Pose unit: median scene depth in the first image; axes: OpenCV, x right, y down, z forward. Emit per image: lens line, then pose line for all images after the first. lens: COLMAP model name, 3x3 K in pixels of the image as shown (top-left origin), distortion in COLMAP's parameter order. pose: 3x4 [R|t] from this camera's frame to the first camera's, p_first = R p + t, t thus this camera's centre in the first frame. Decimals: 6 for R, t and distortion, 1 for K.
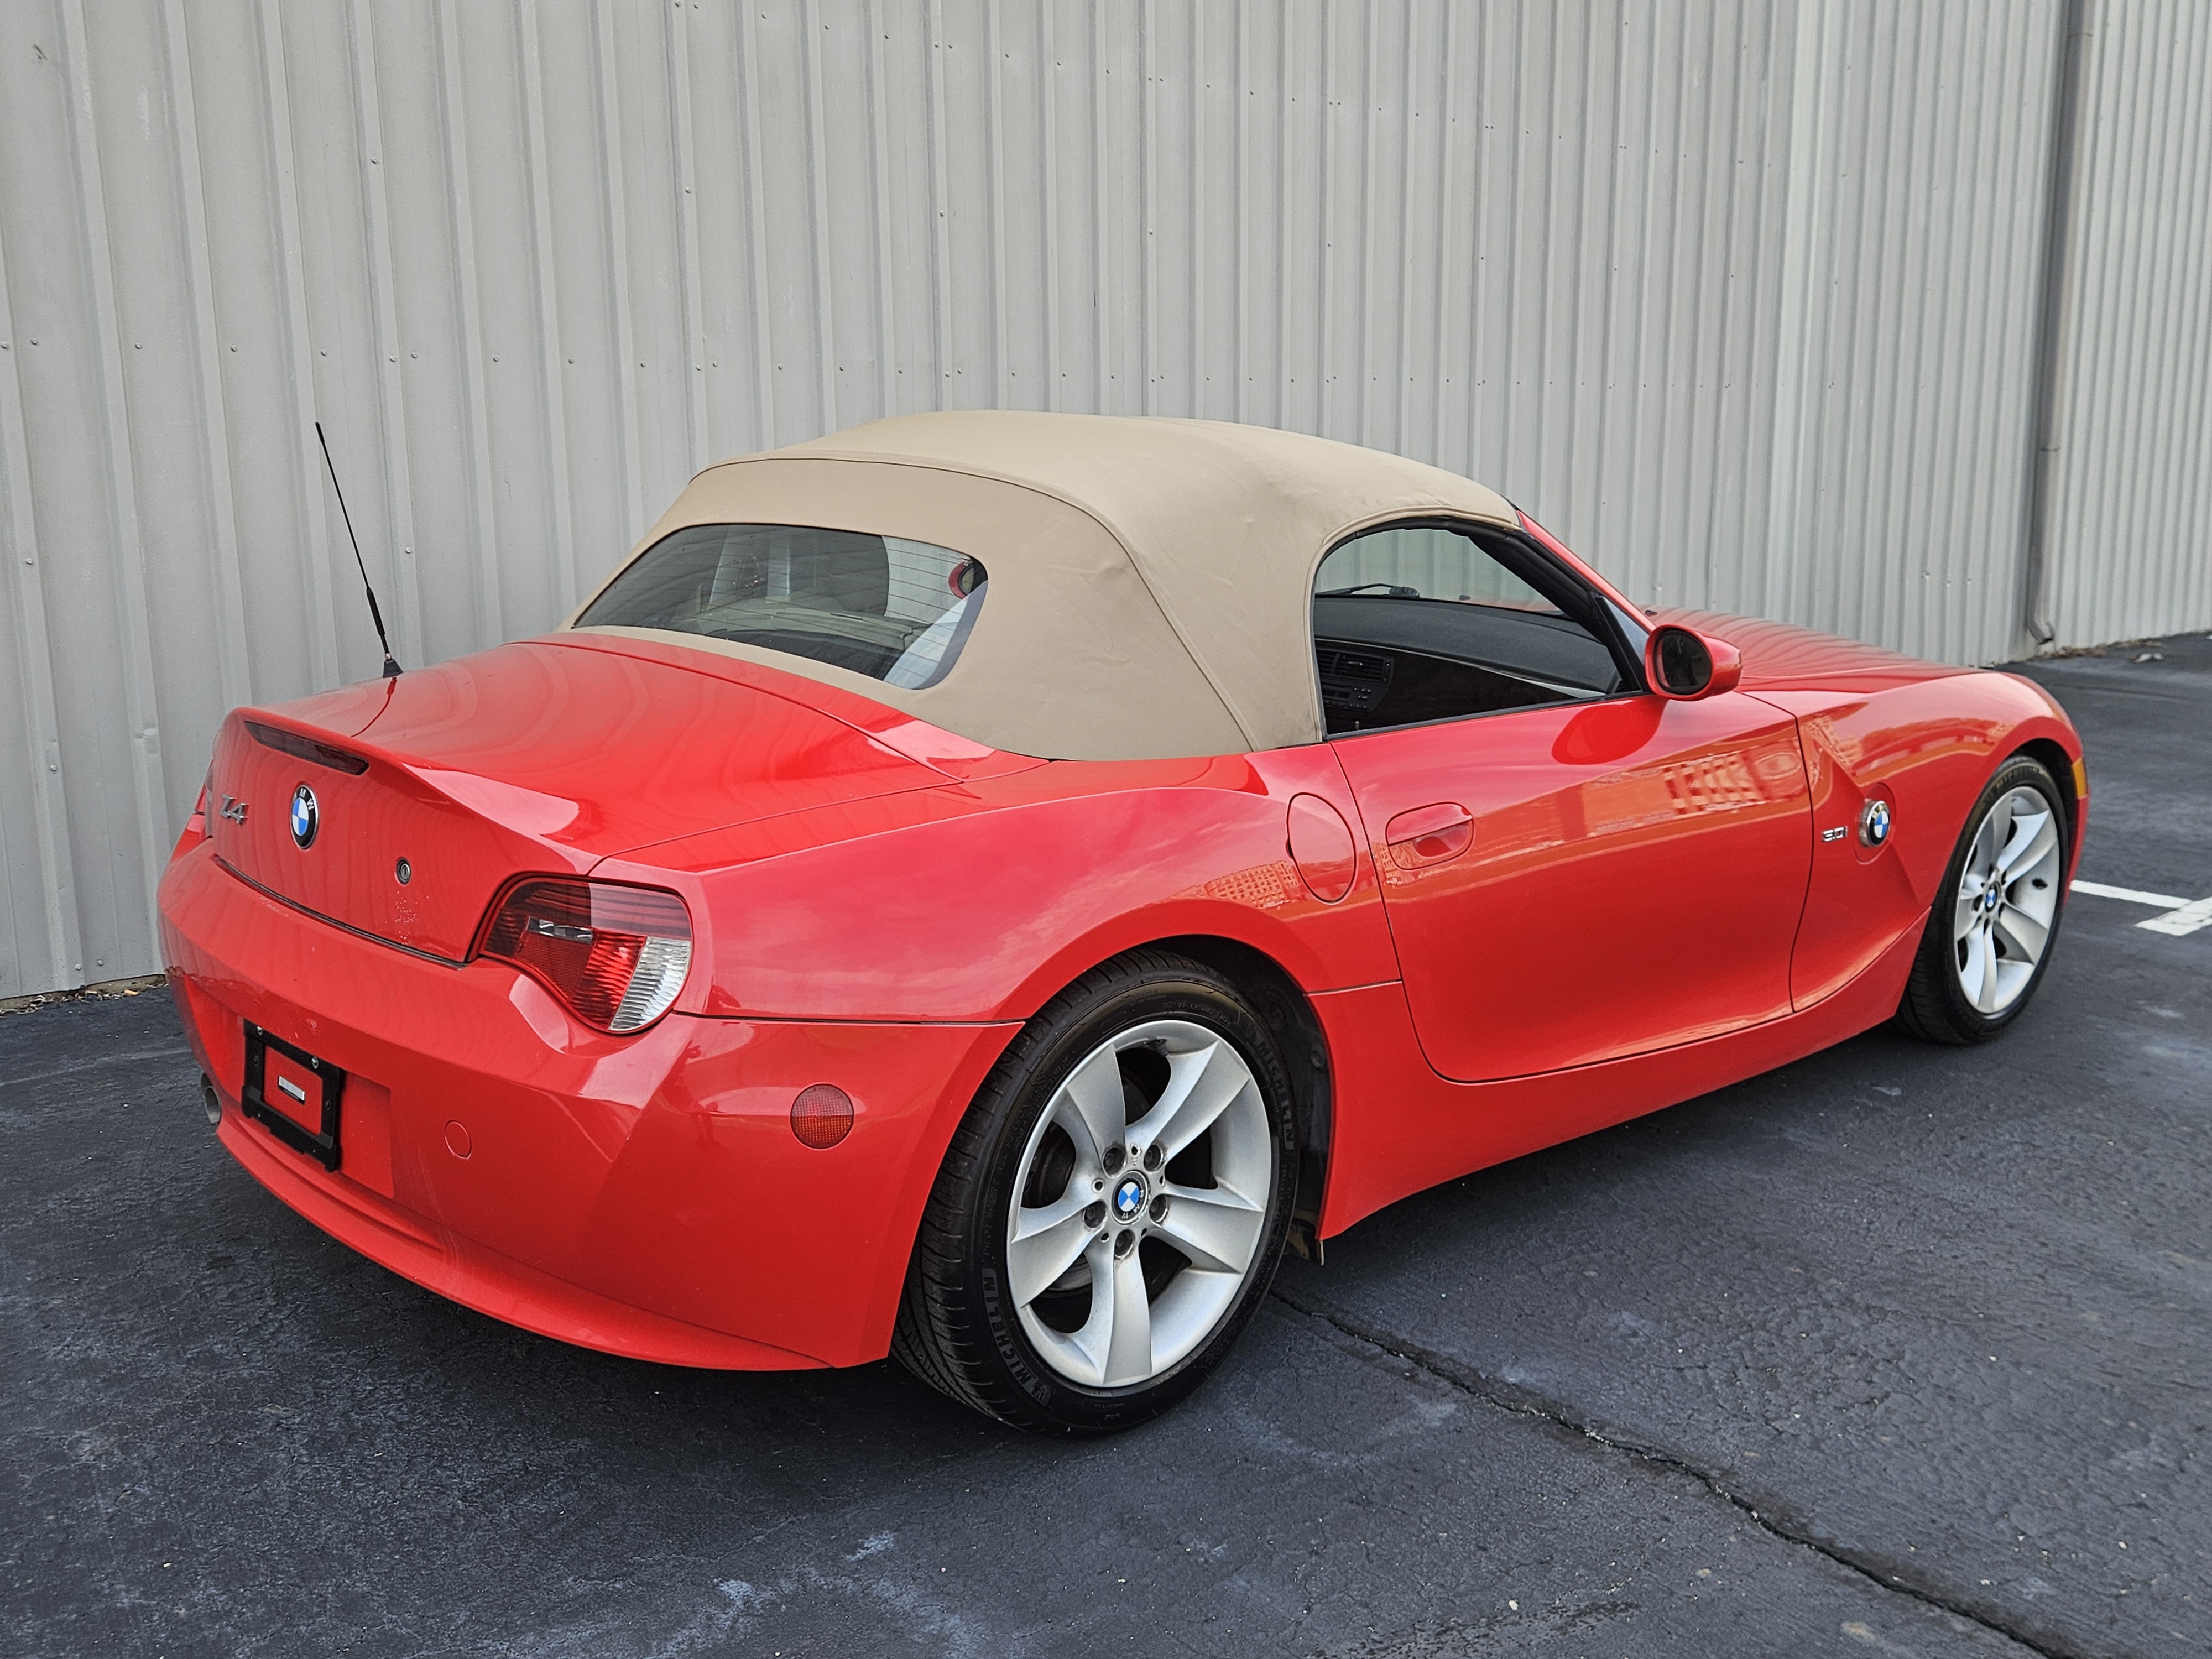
lens RADIAL K [[2044.7, 0, 1068.9], [0, 2044.7, 853.0], [0, 0, 1]] dist [0.053094, 0.000000]
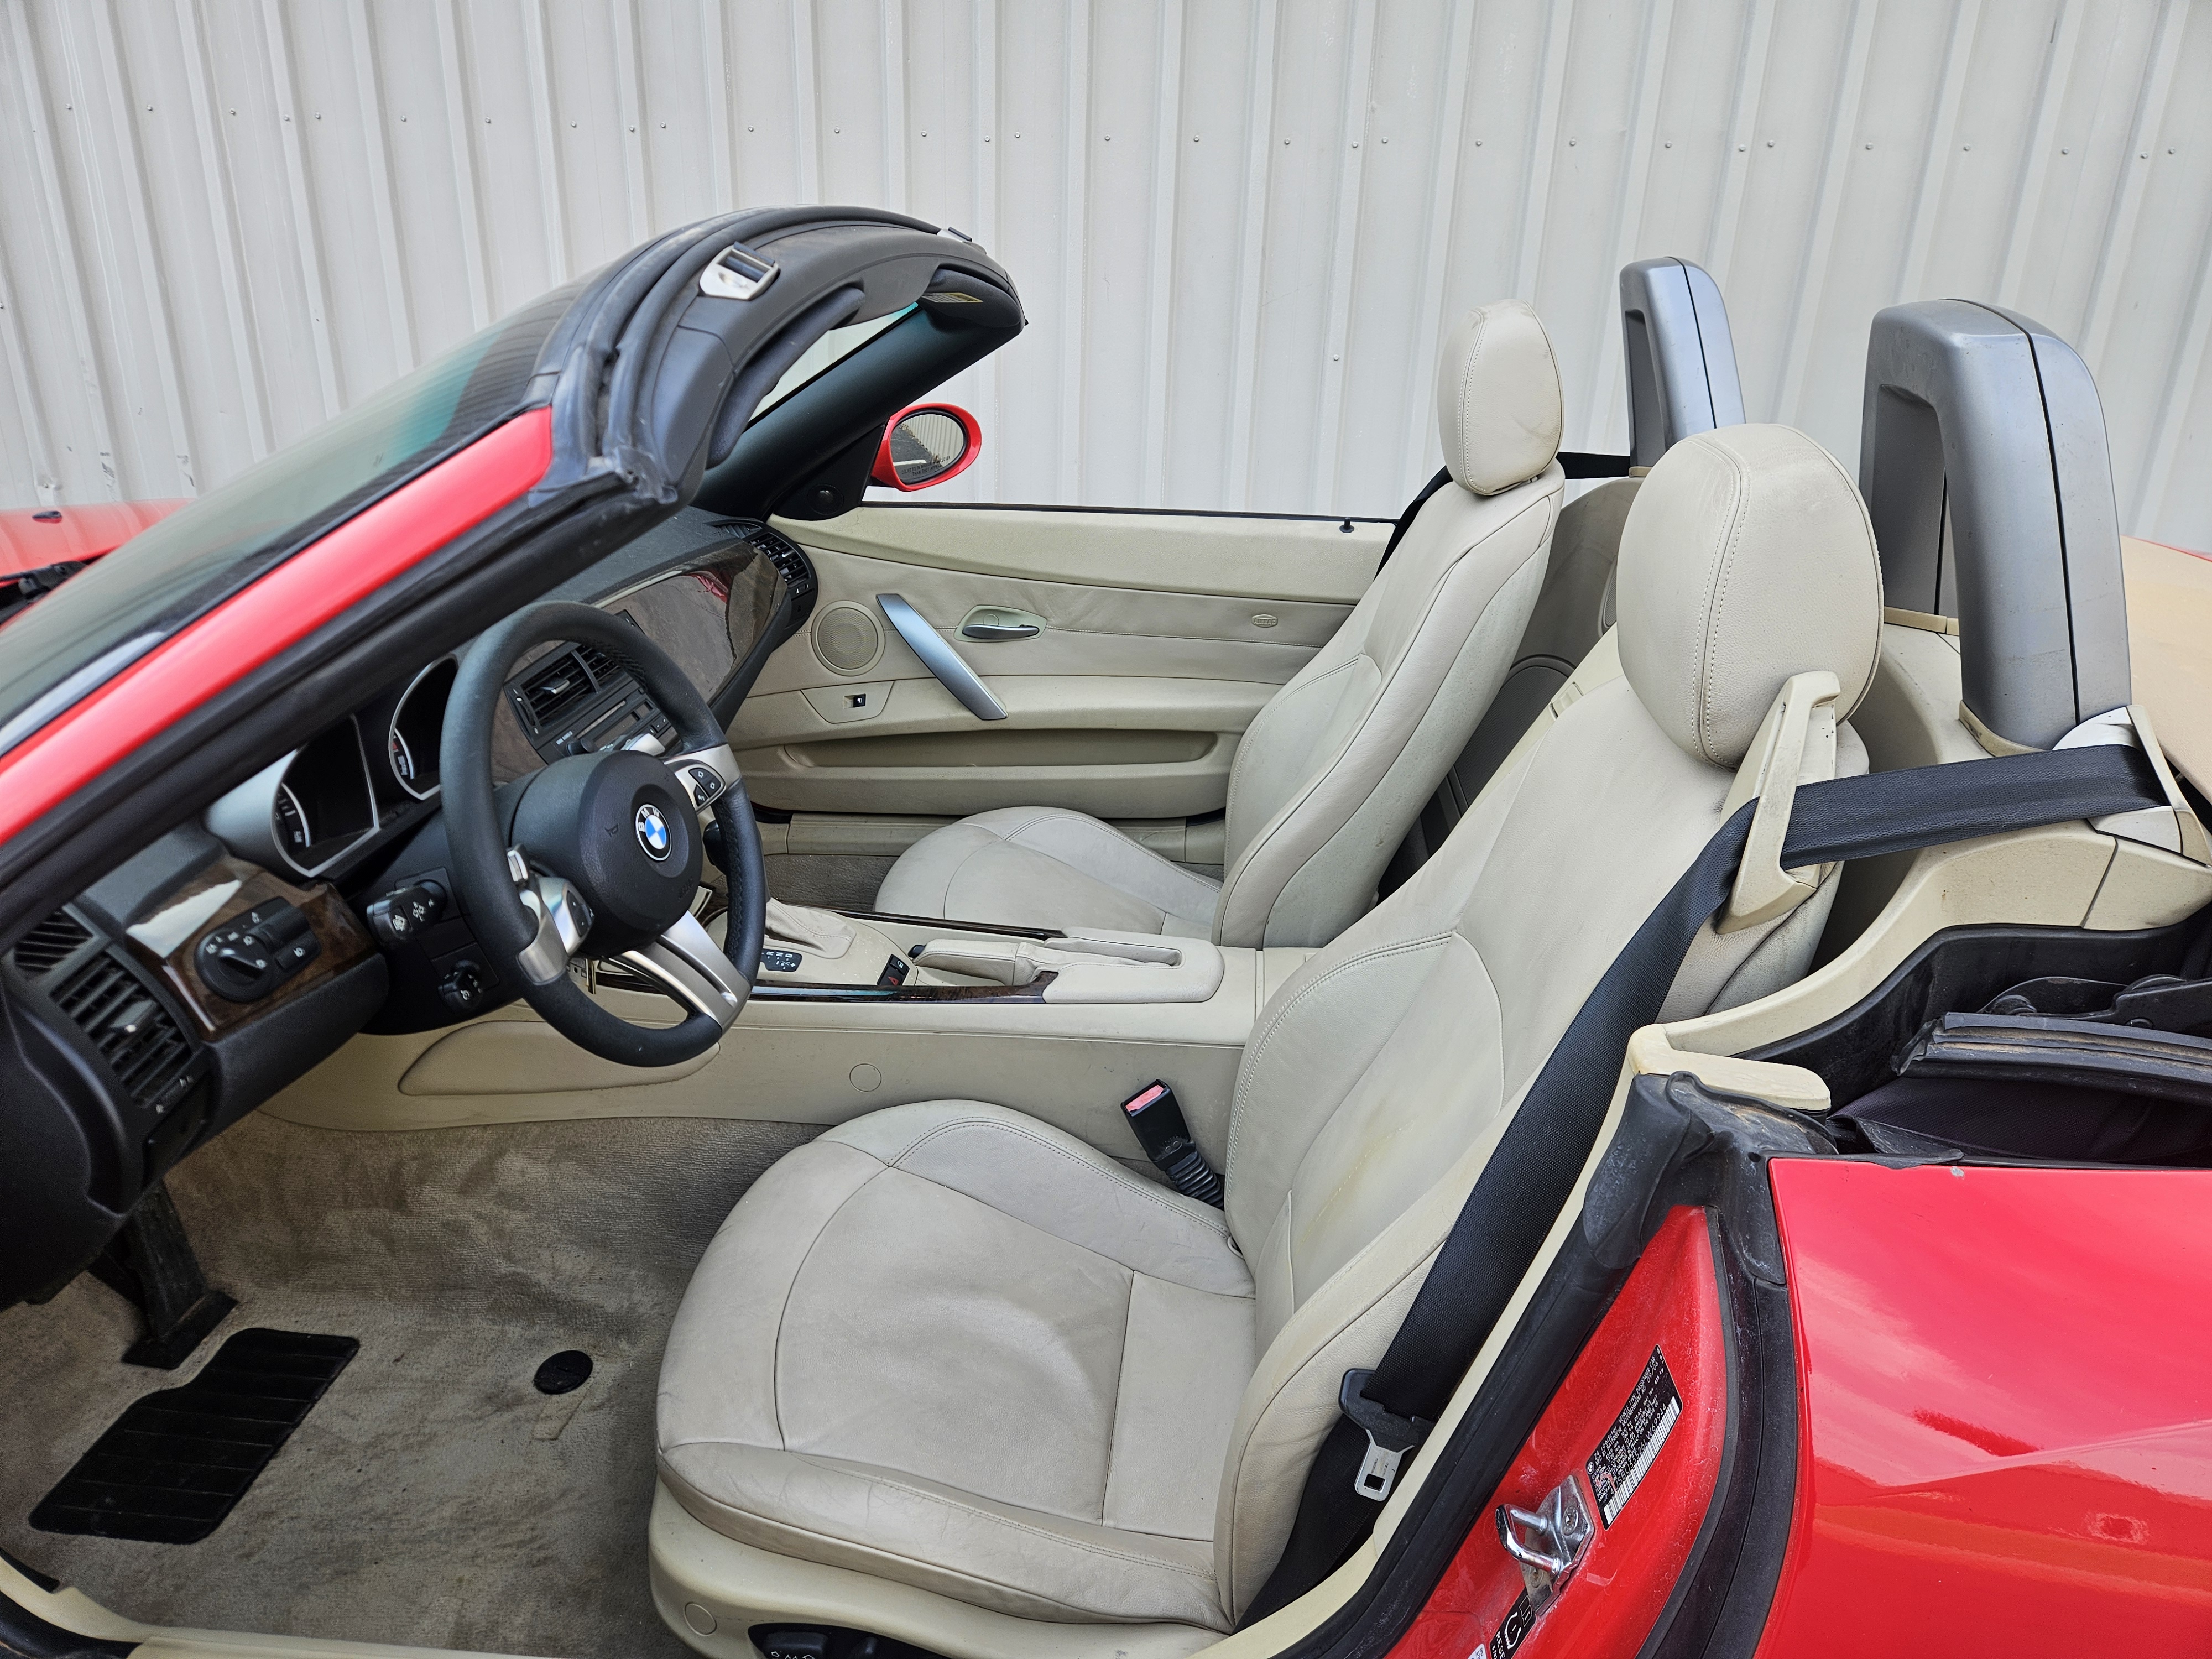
lens RADIAL K [[1475.5, 0, 1089.8], [0, 1475.5, 848.3], [0, 0, 1]] dist [0.071352, -0.059612]
pose [[0.682220, 0.288381, -0.671873, 0.286433], [-0.169376, 0.956267, 0.238464, -0.101985], [0.711258, -0.048886, 0.701229, 0.556285]]
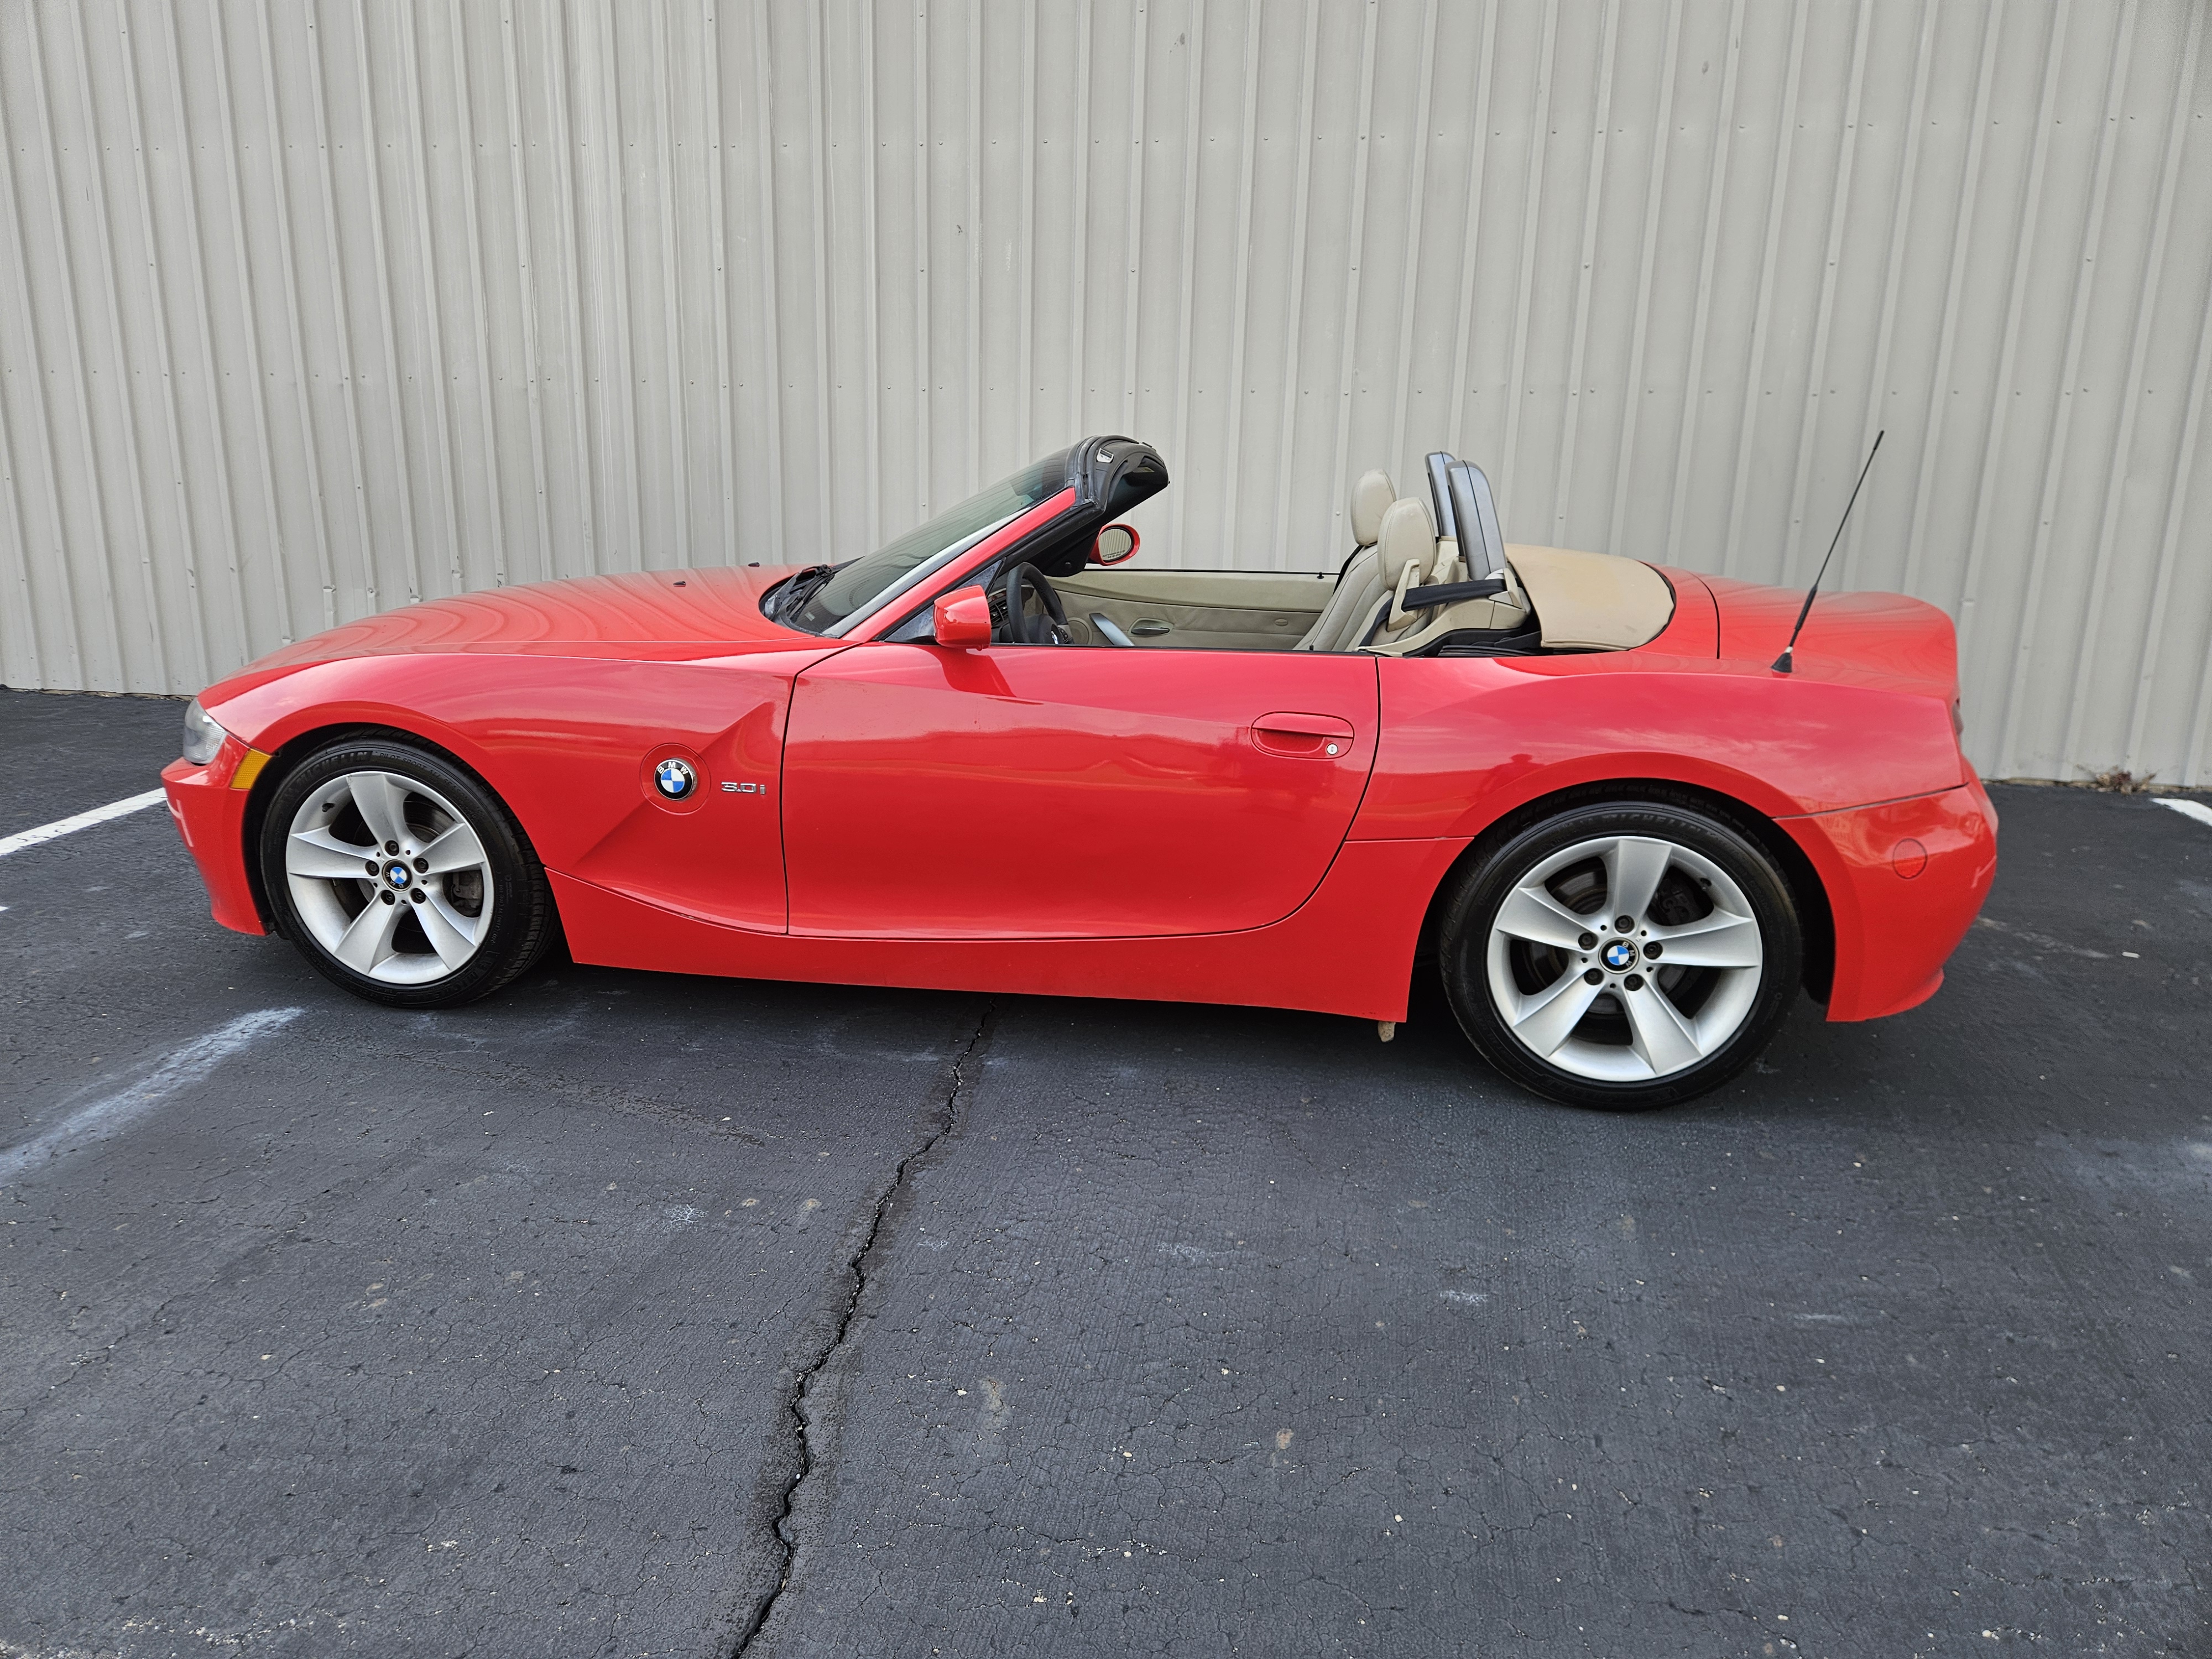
lens RADIAL K [[1475.5, 0, 1072.9], [0, 1475.5, 838.2], [0, 0, 1]] dist [0.071352, -0.059612]
pose [[0.636771, 0.203251, -0.743782, 0.636225], [-0.171061, 0.977832, 0.120759, -0.026421], [0.751838, 0.050336, 0.657424, 0.210697]]
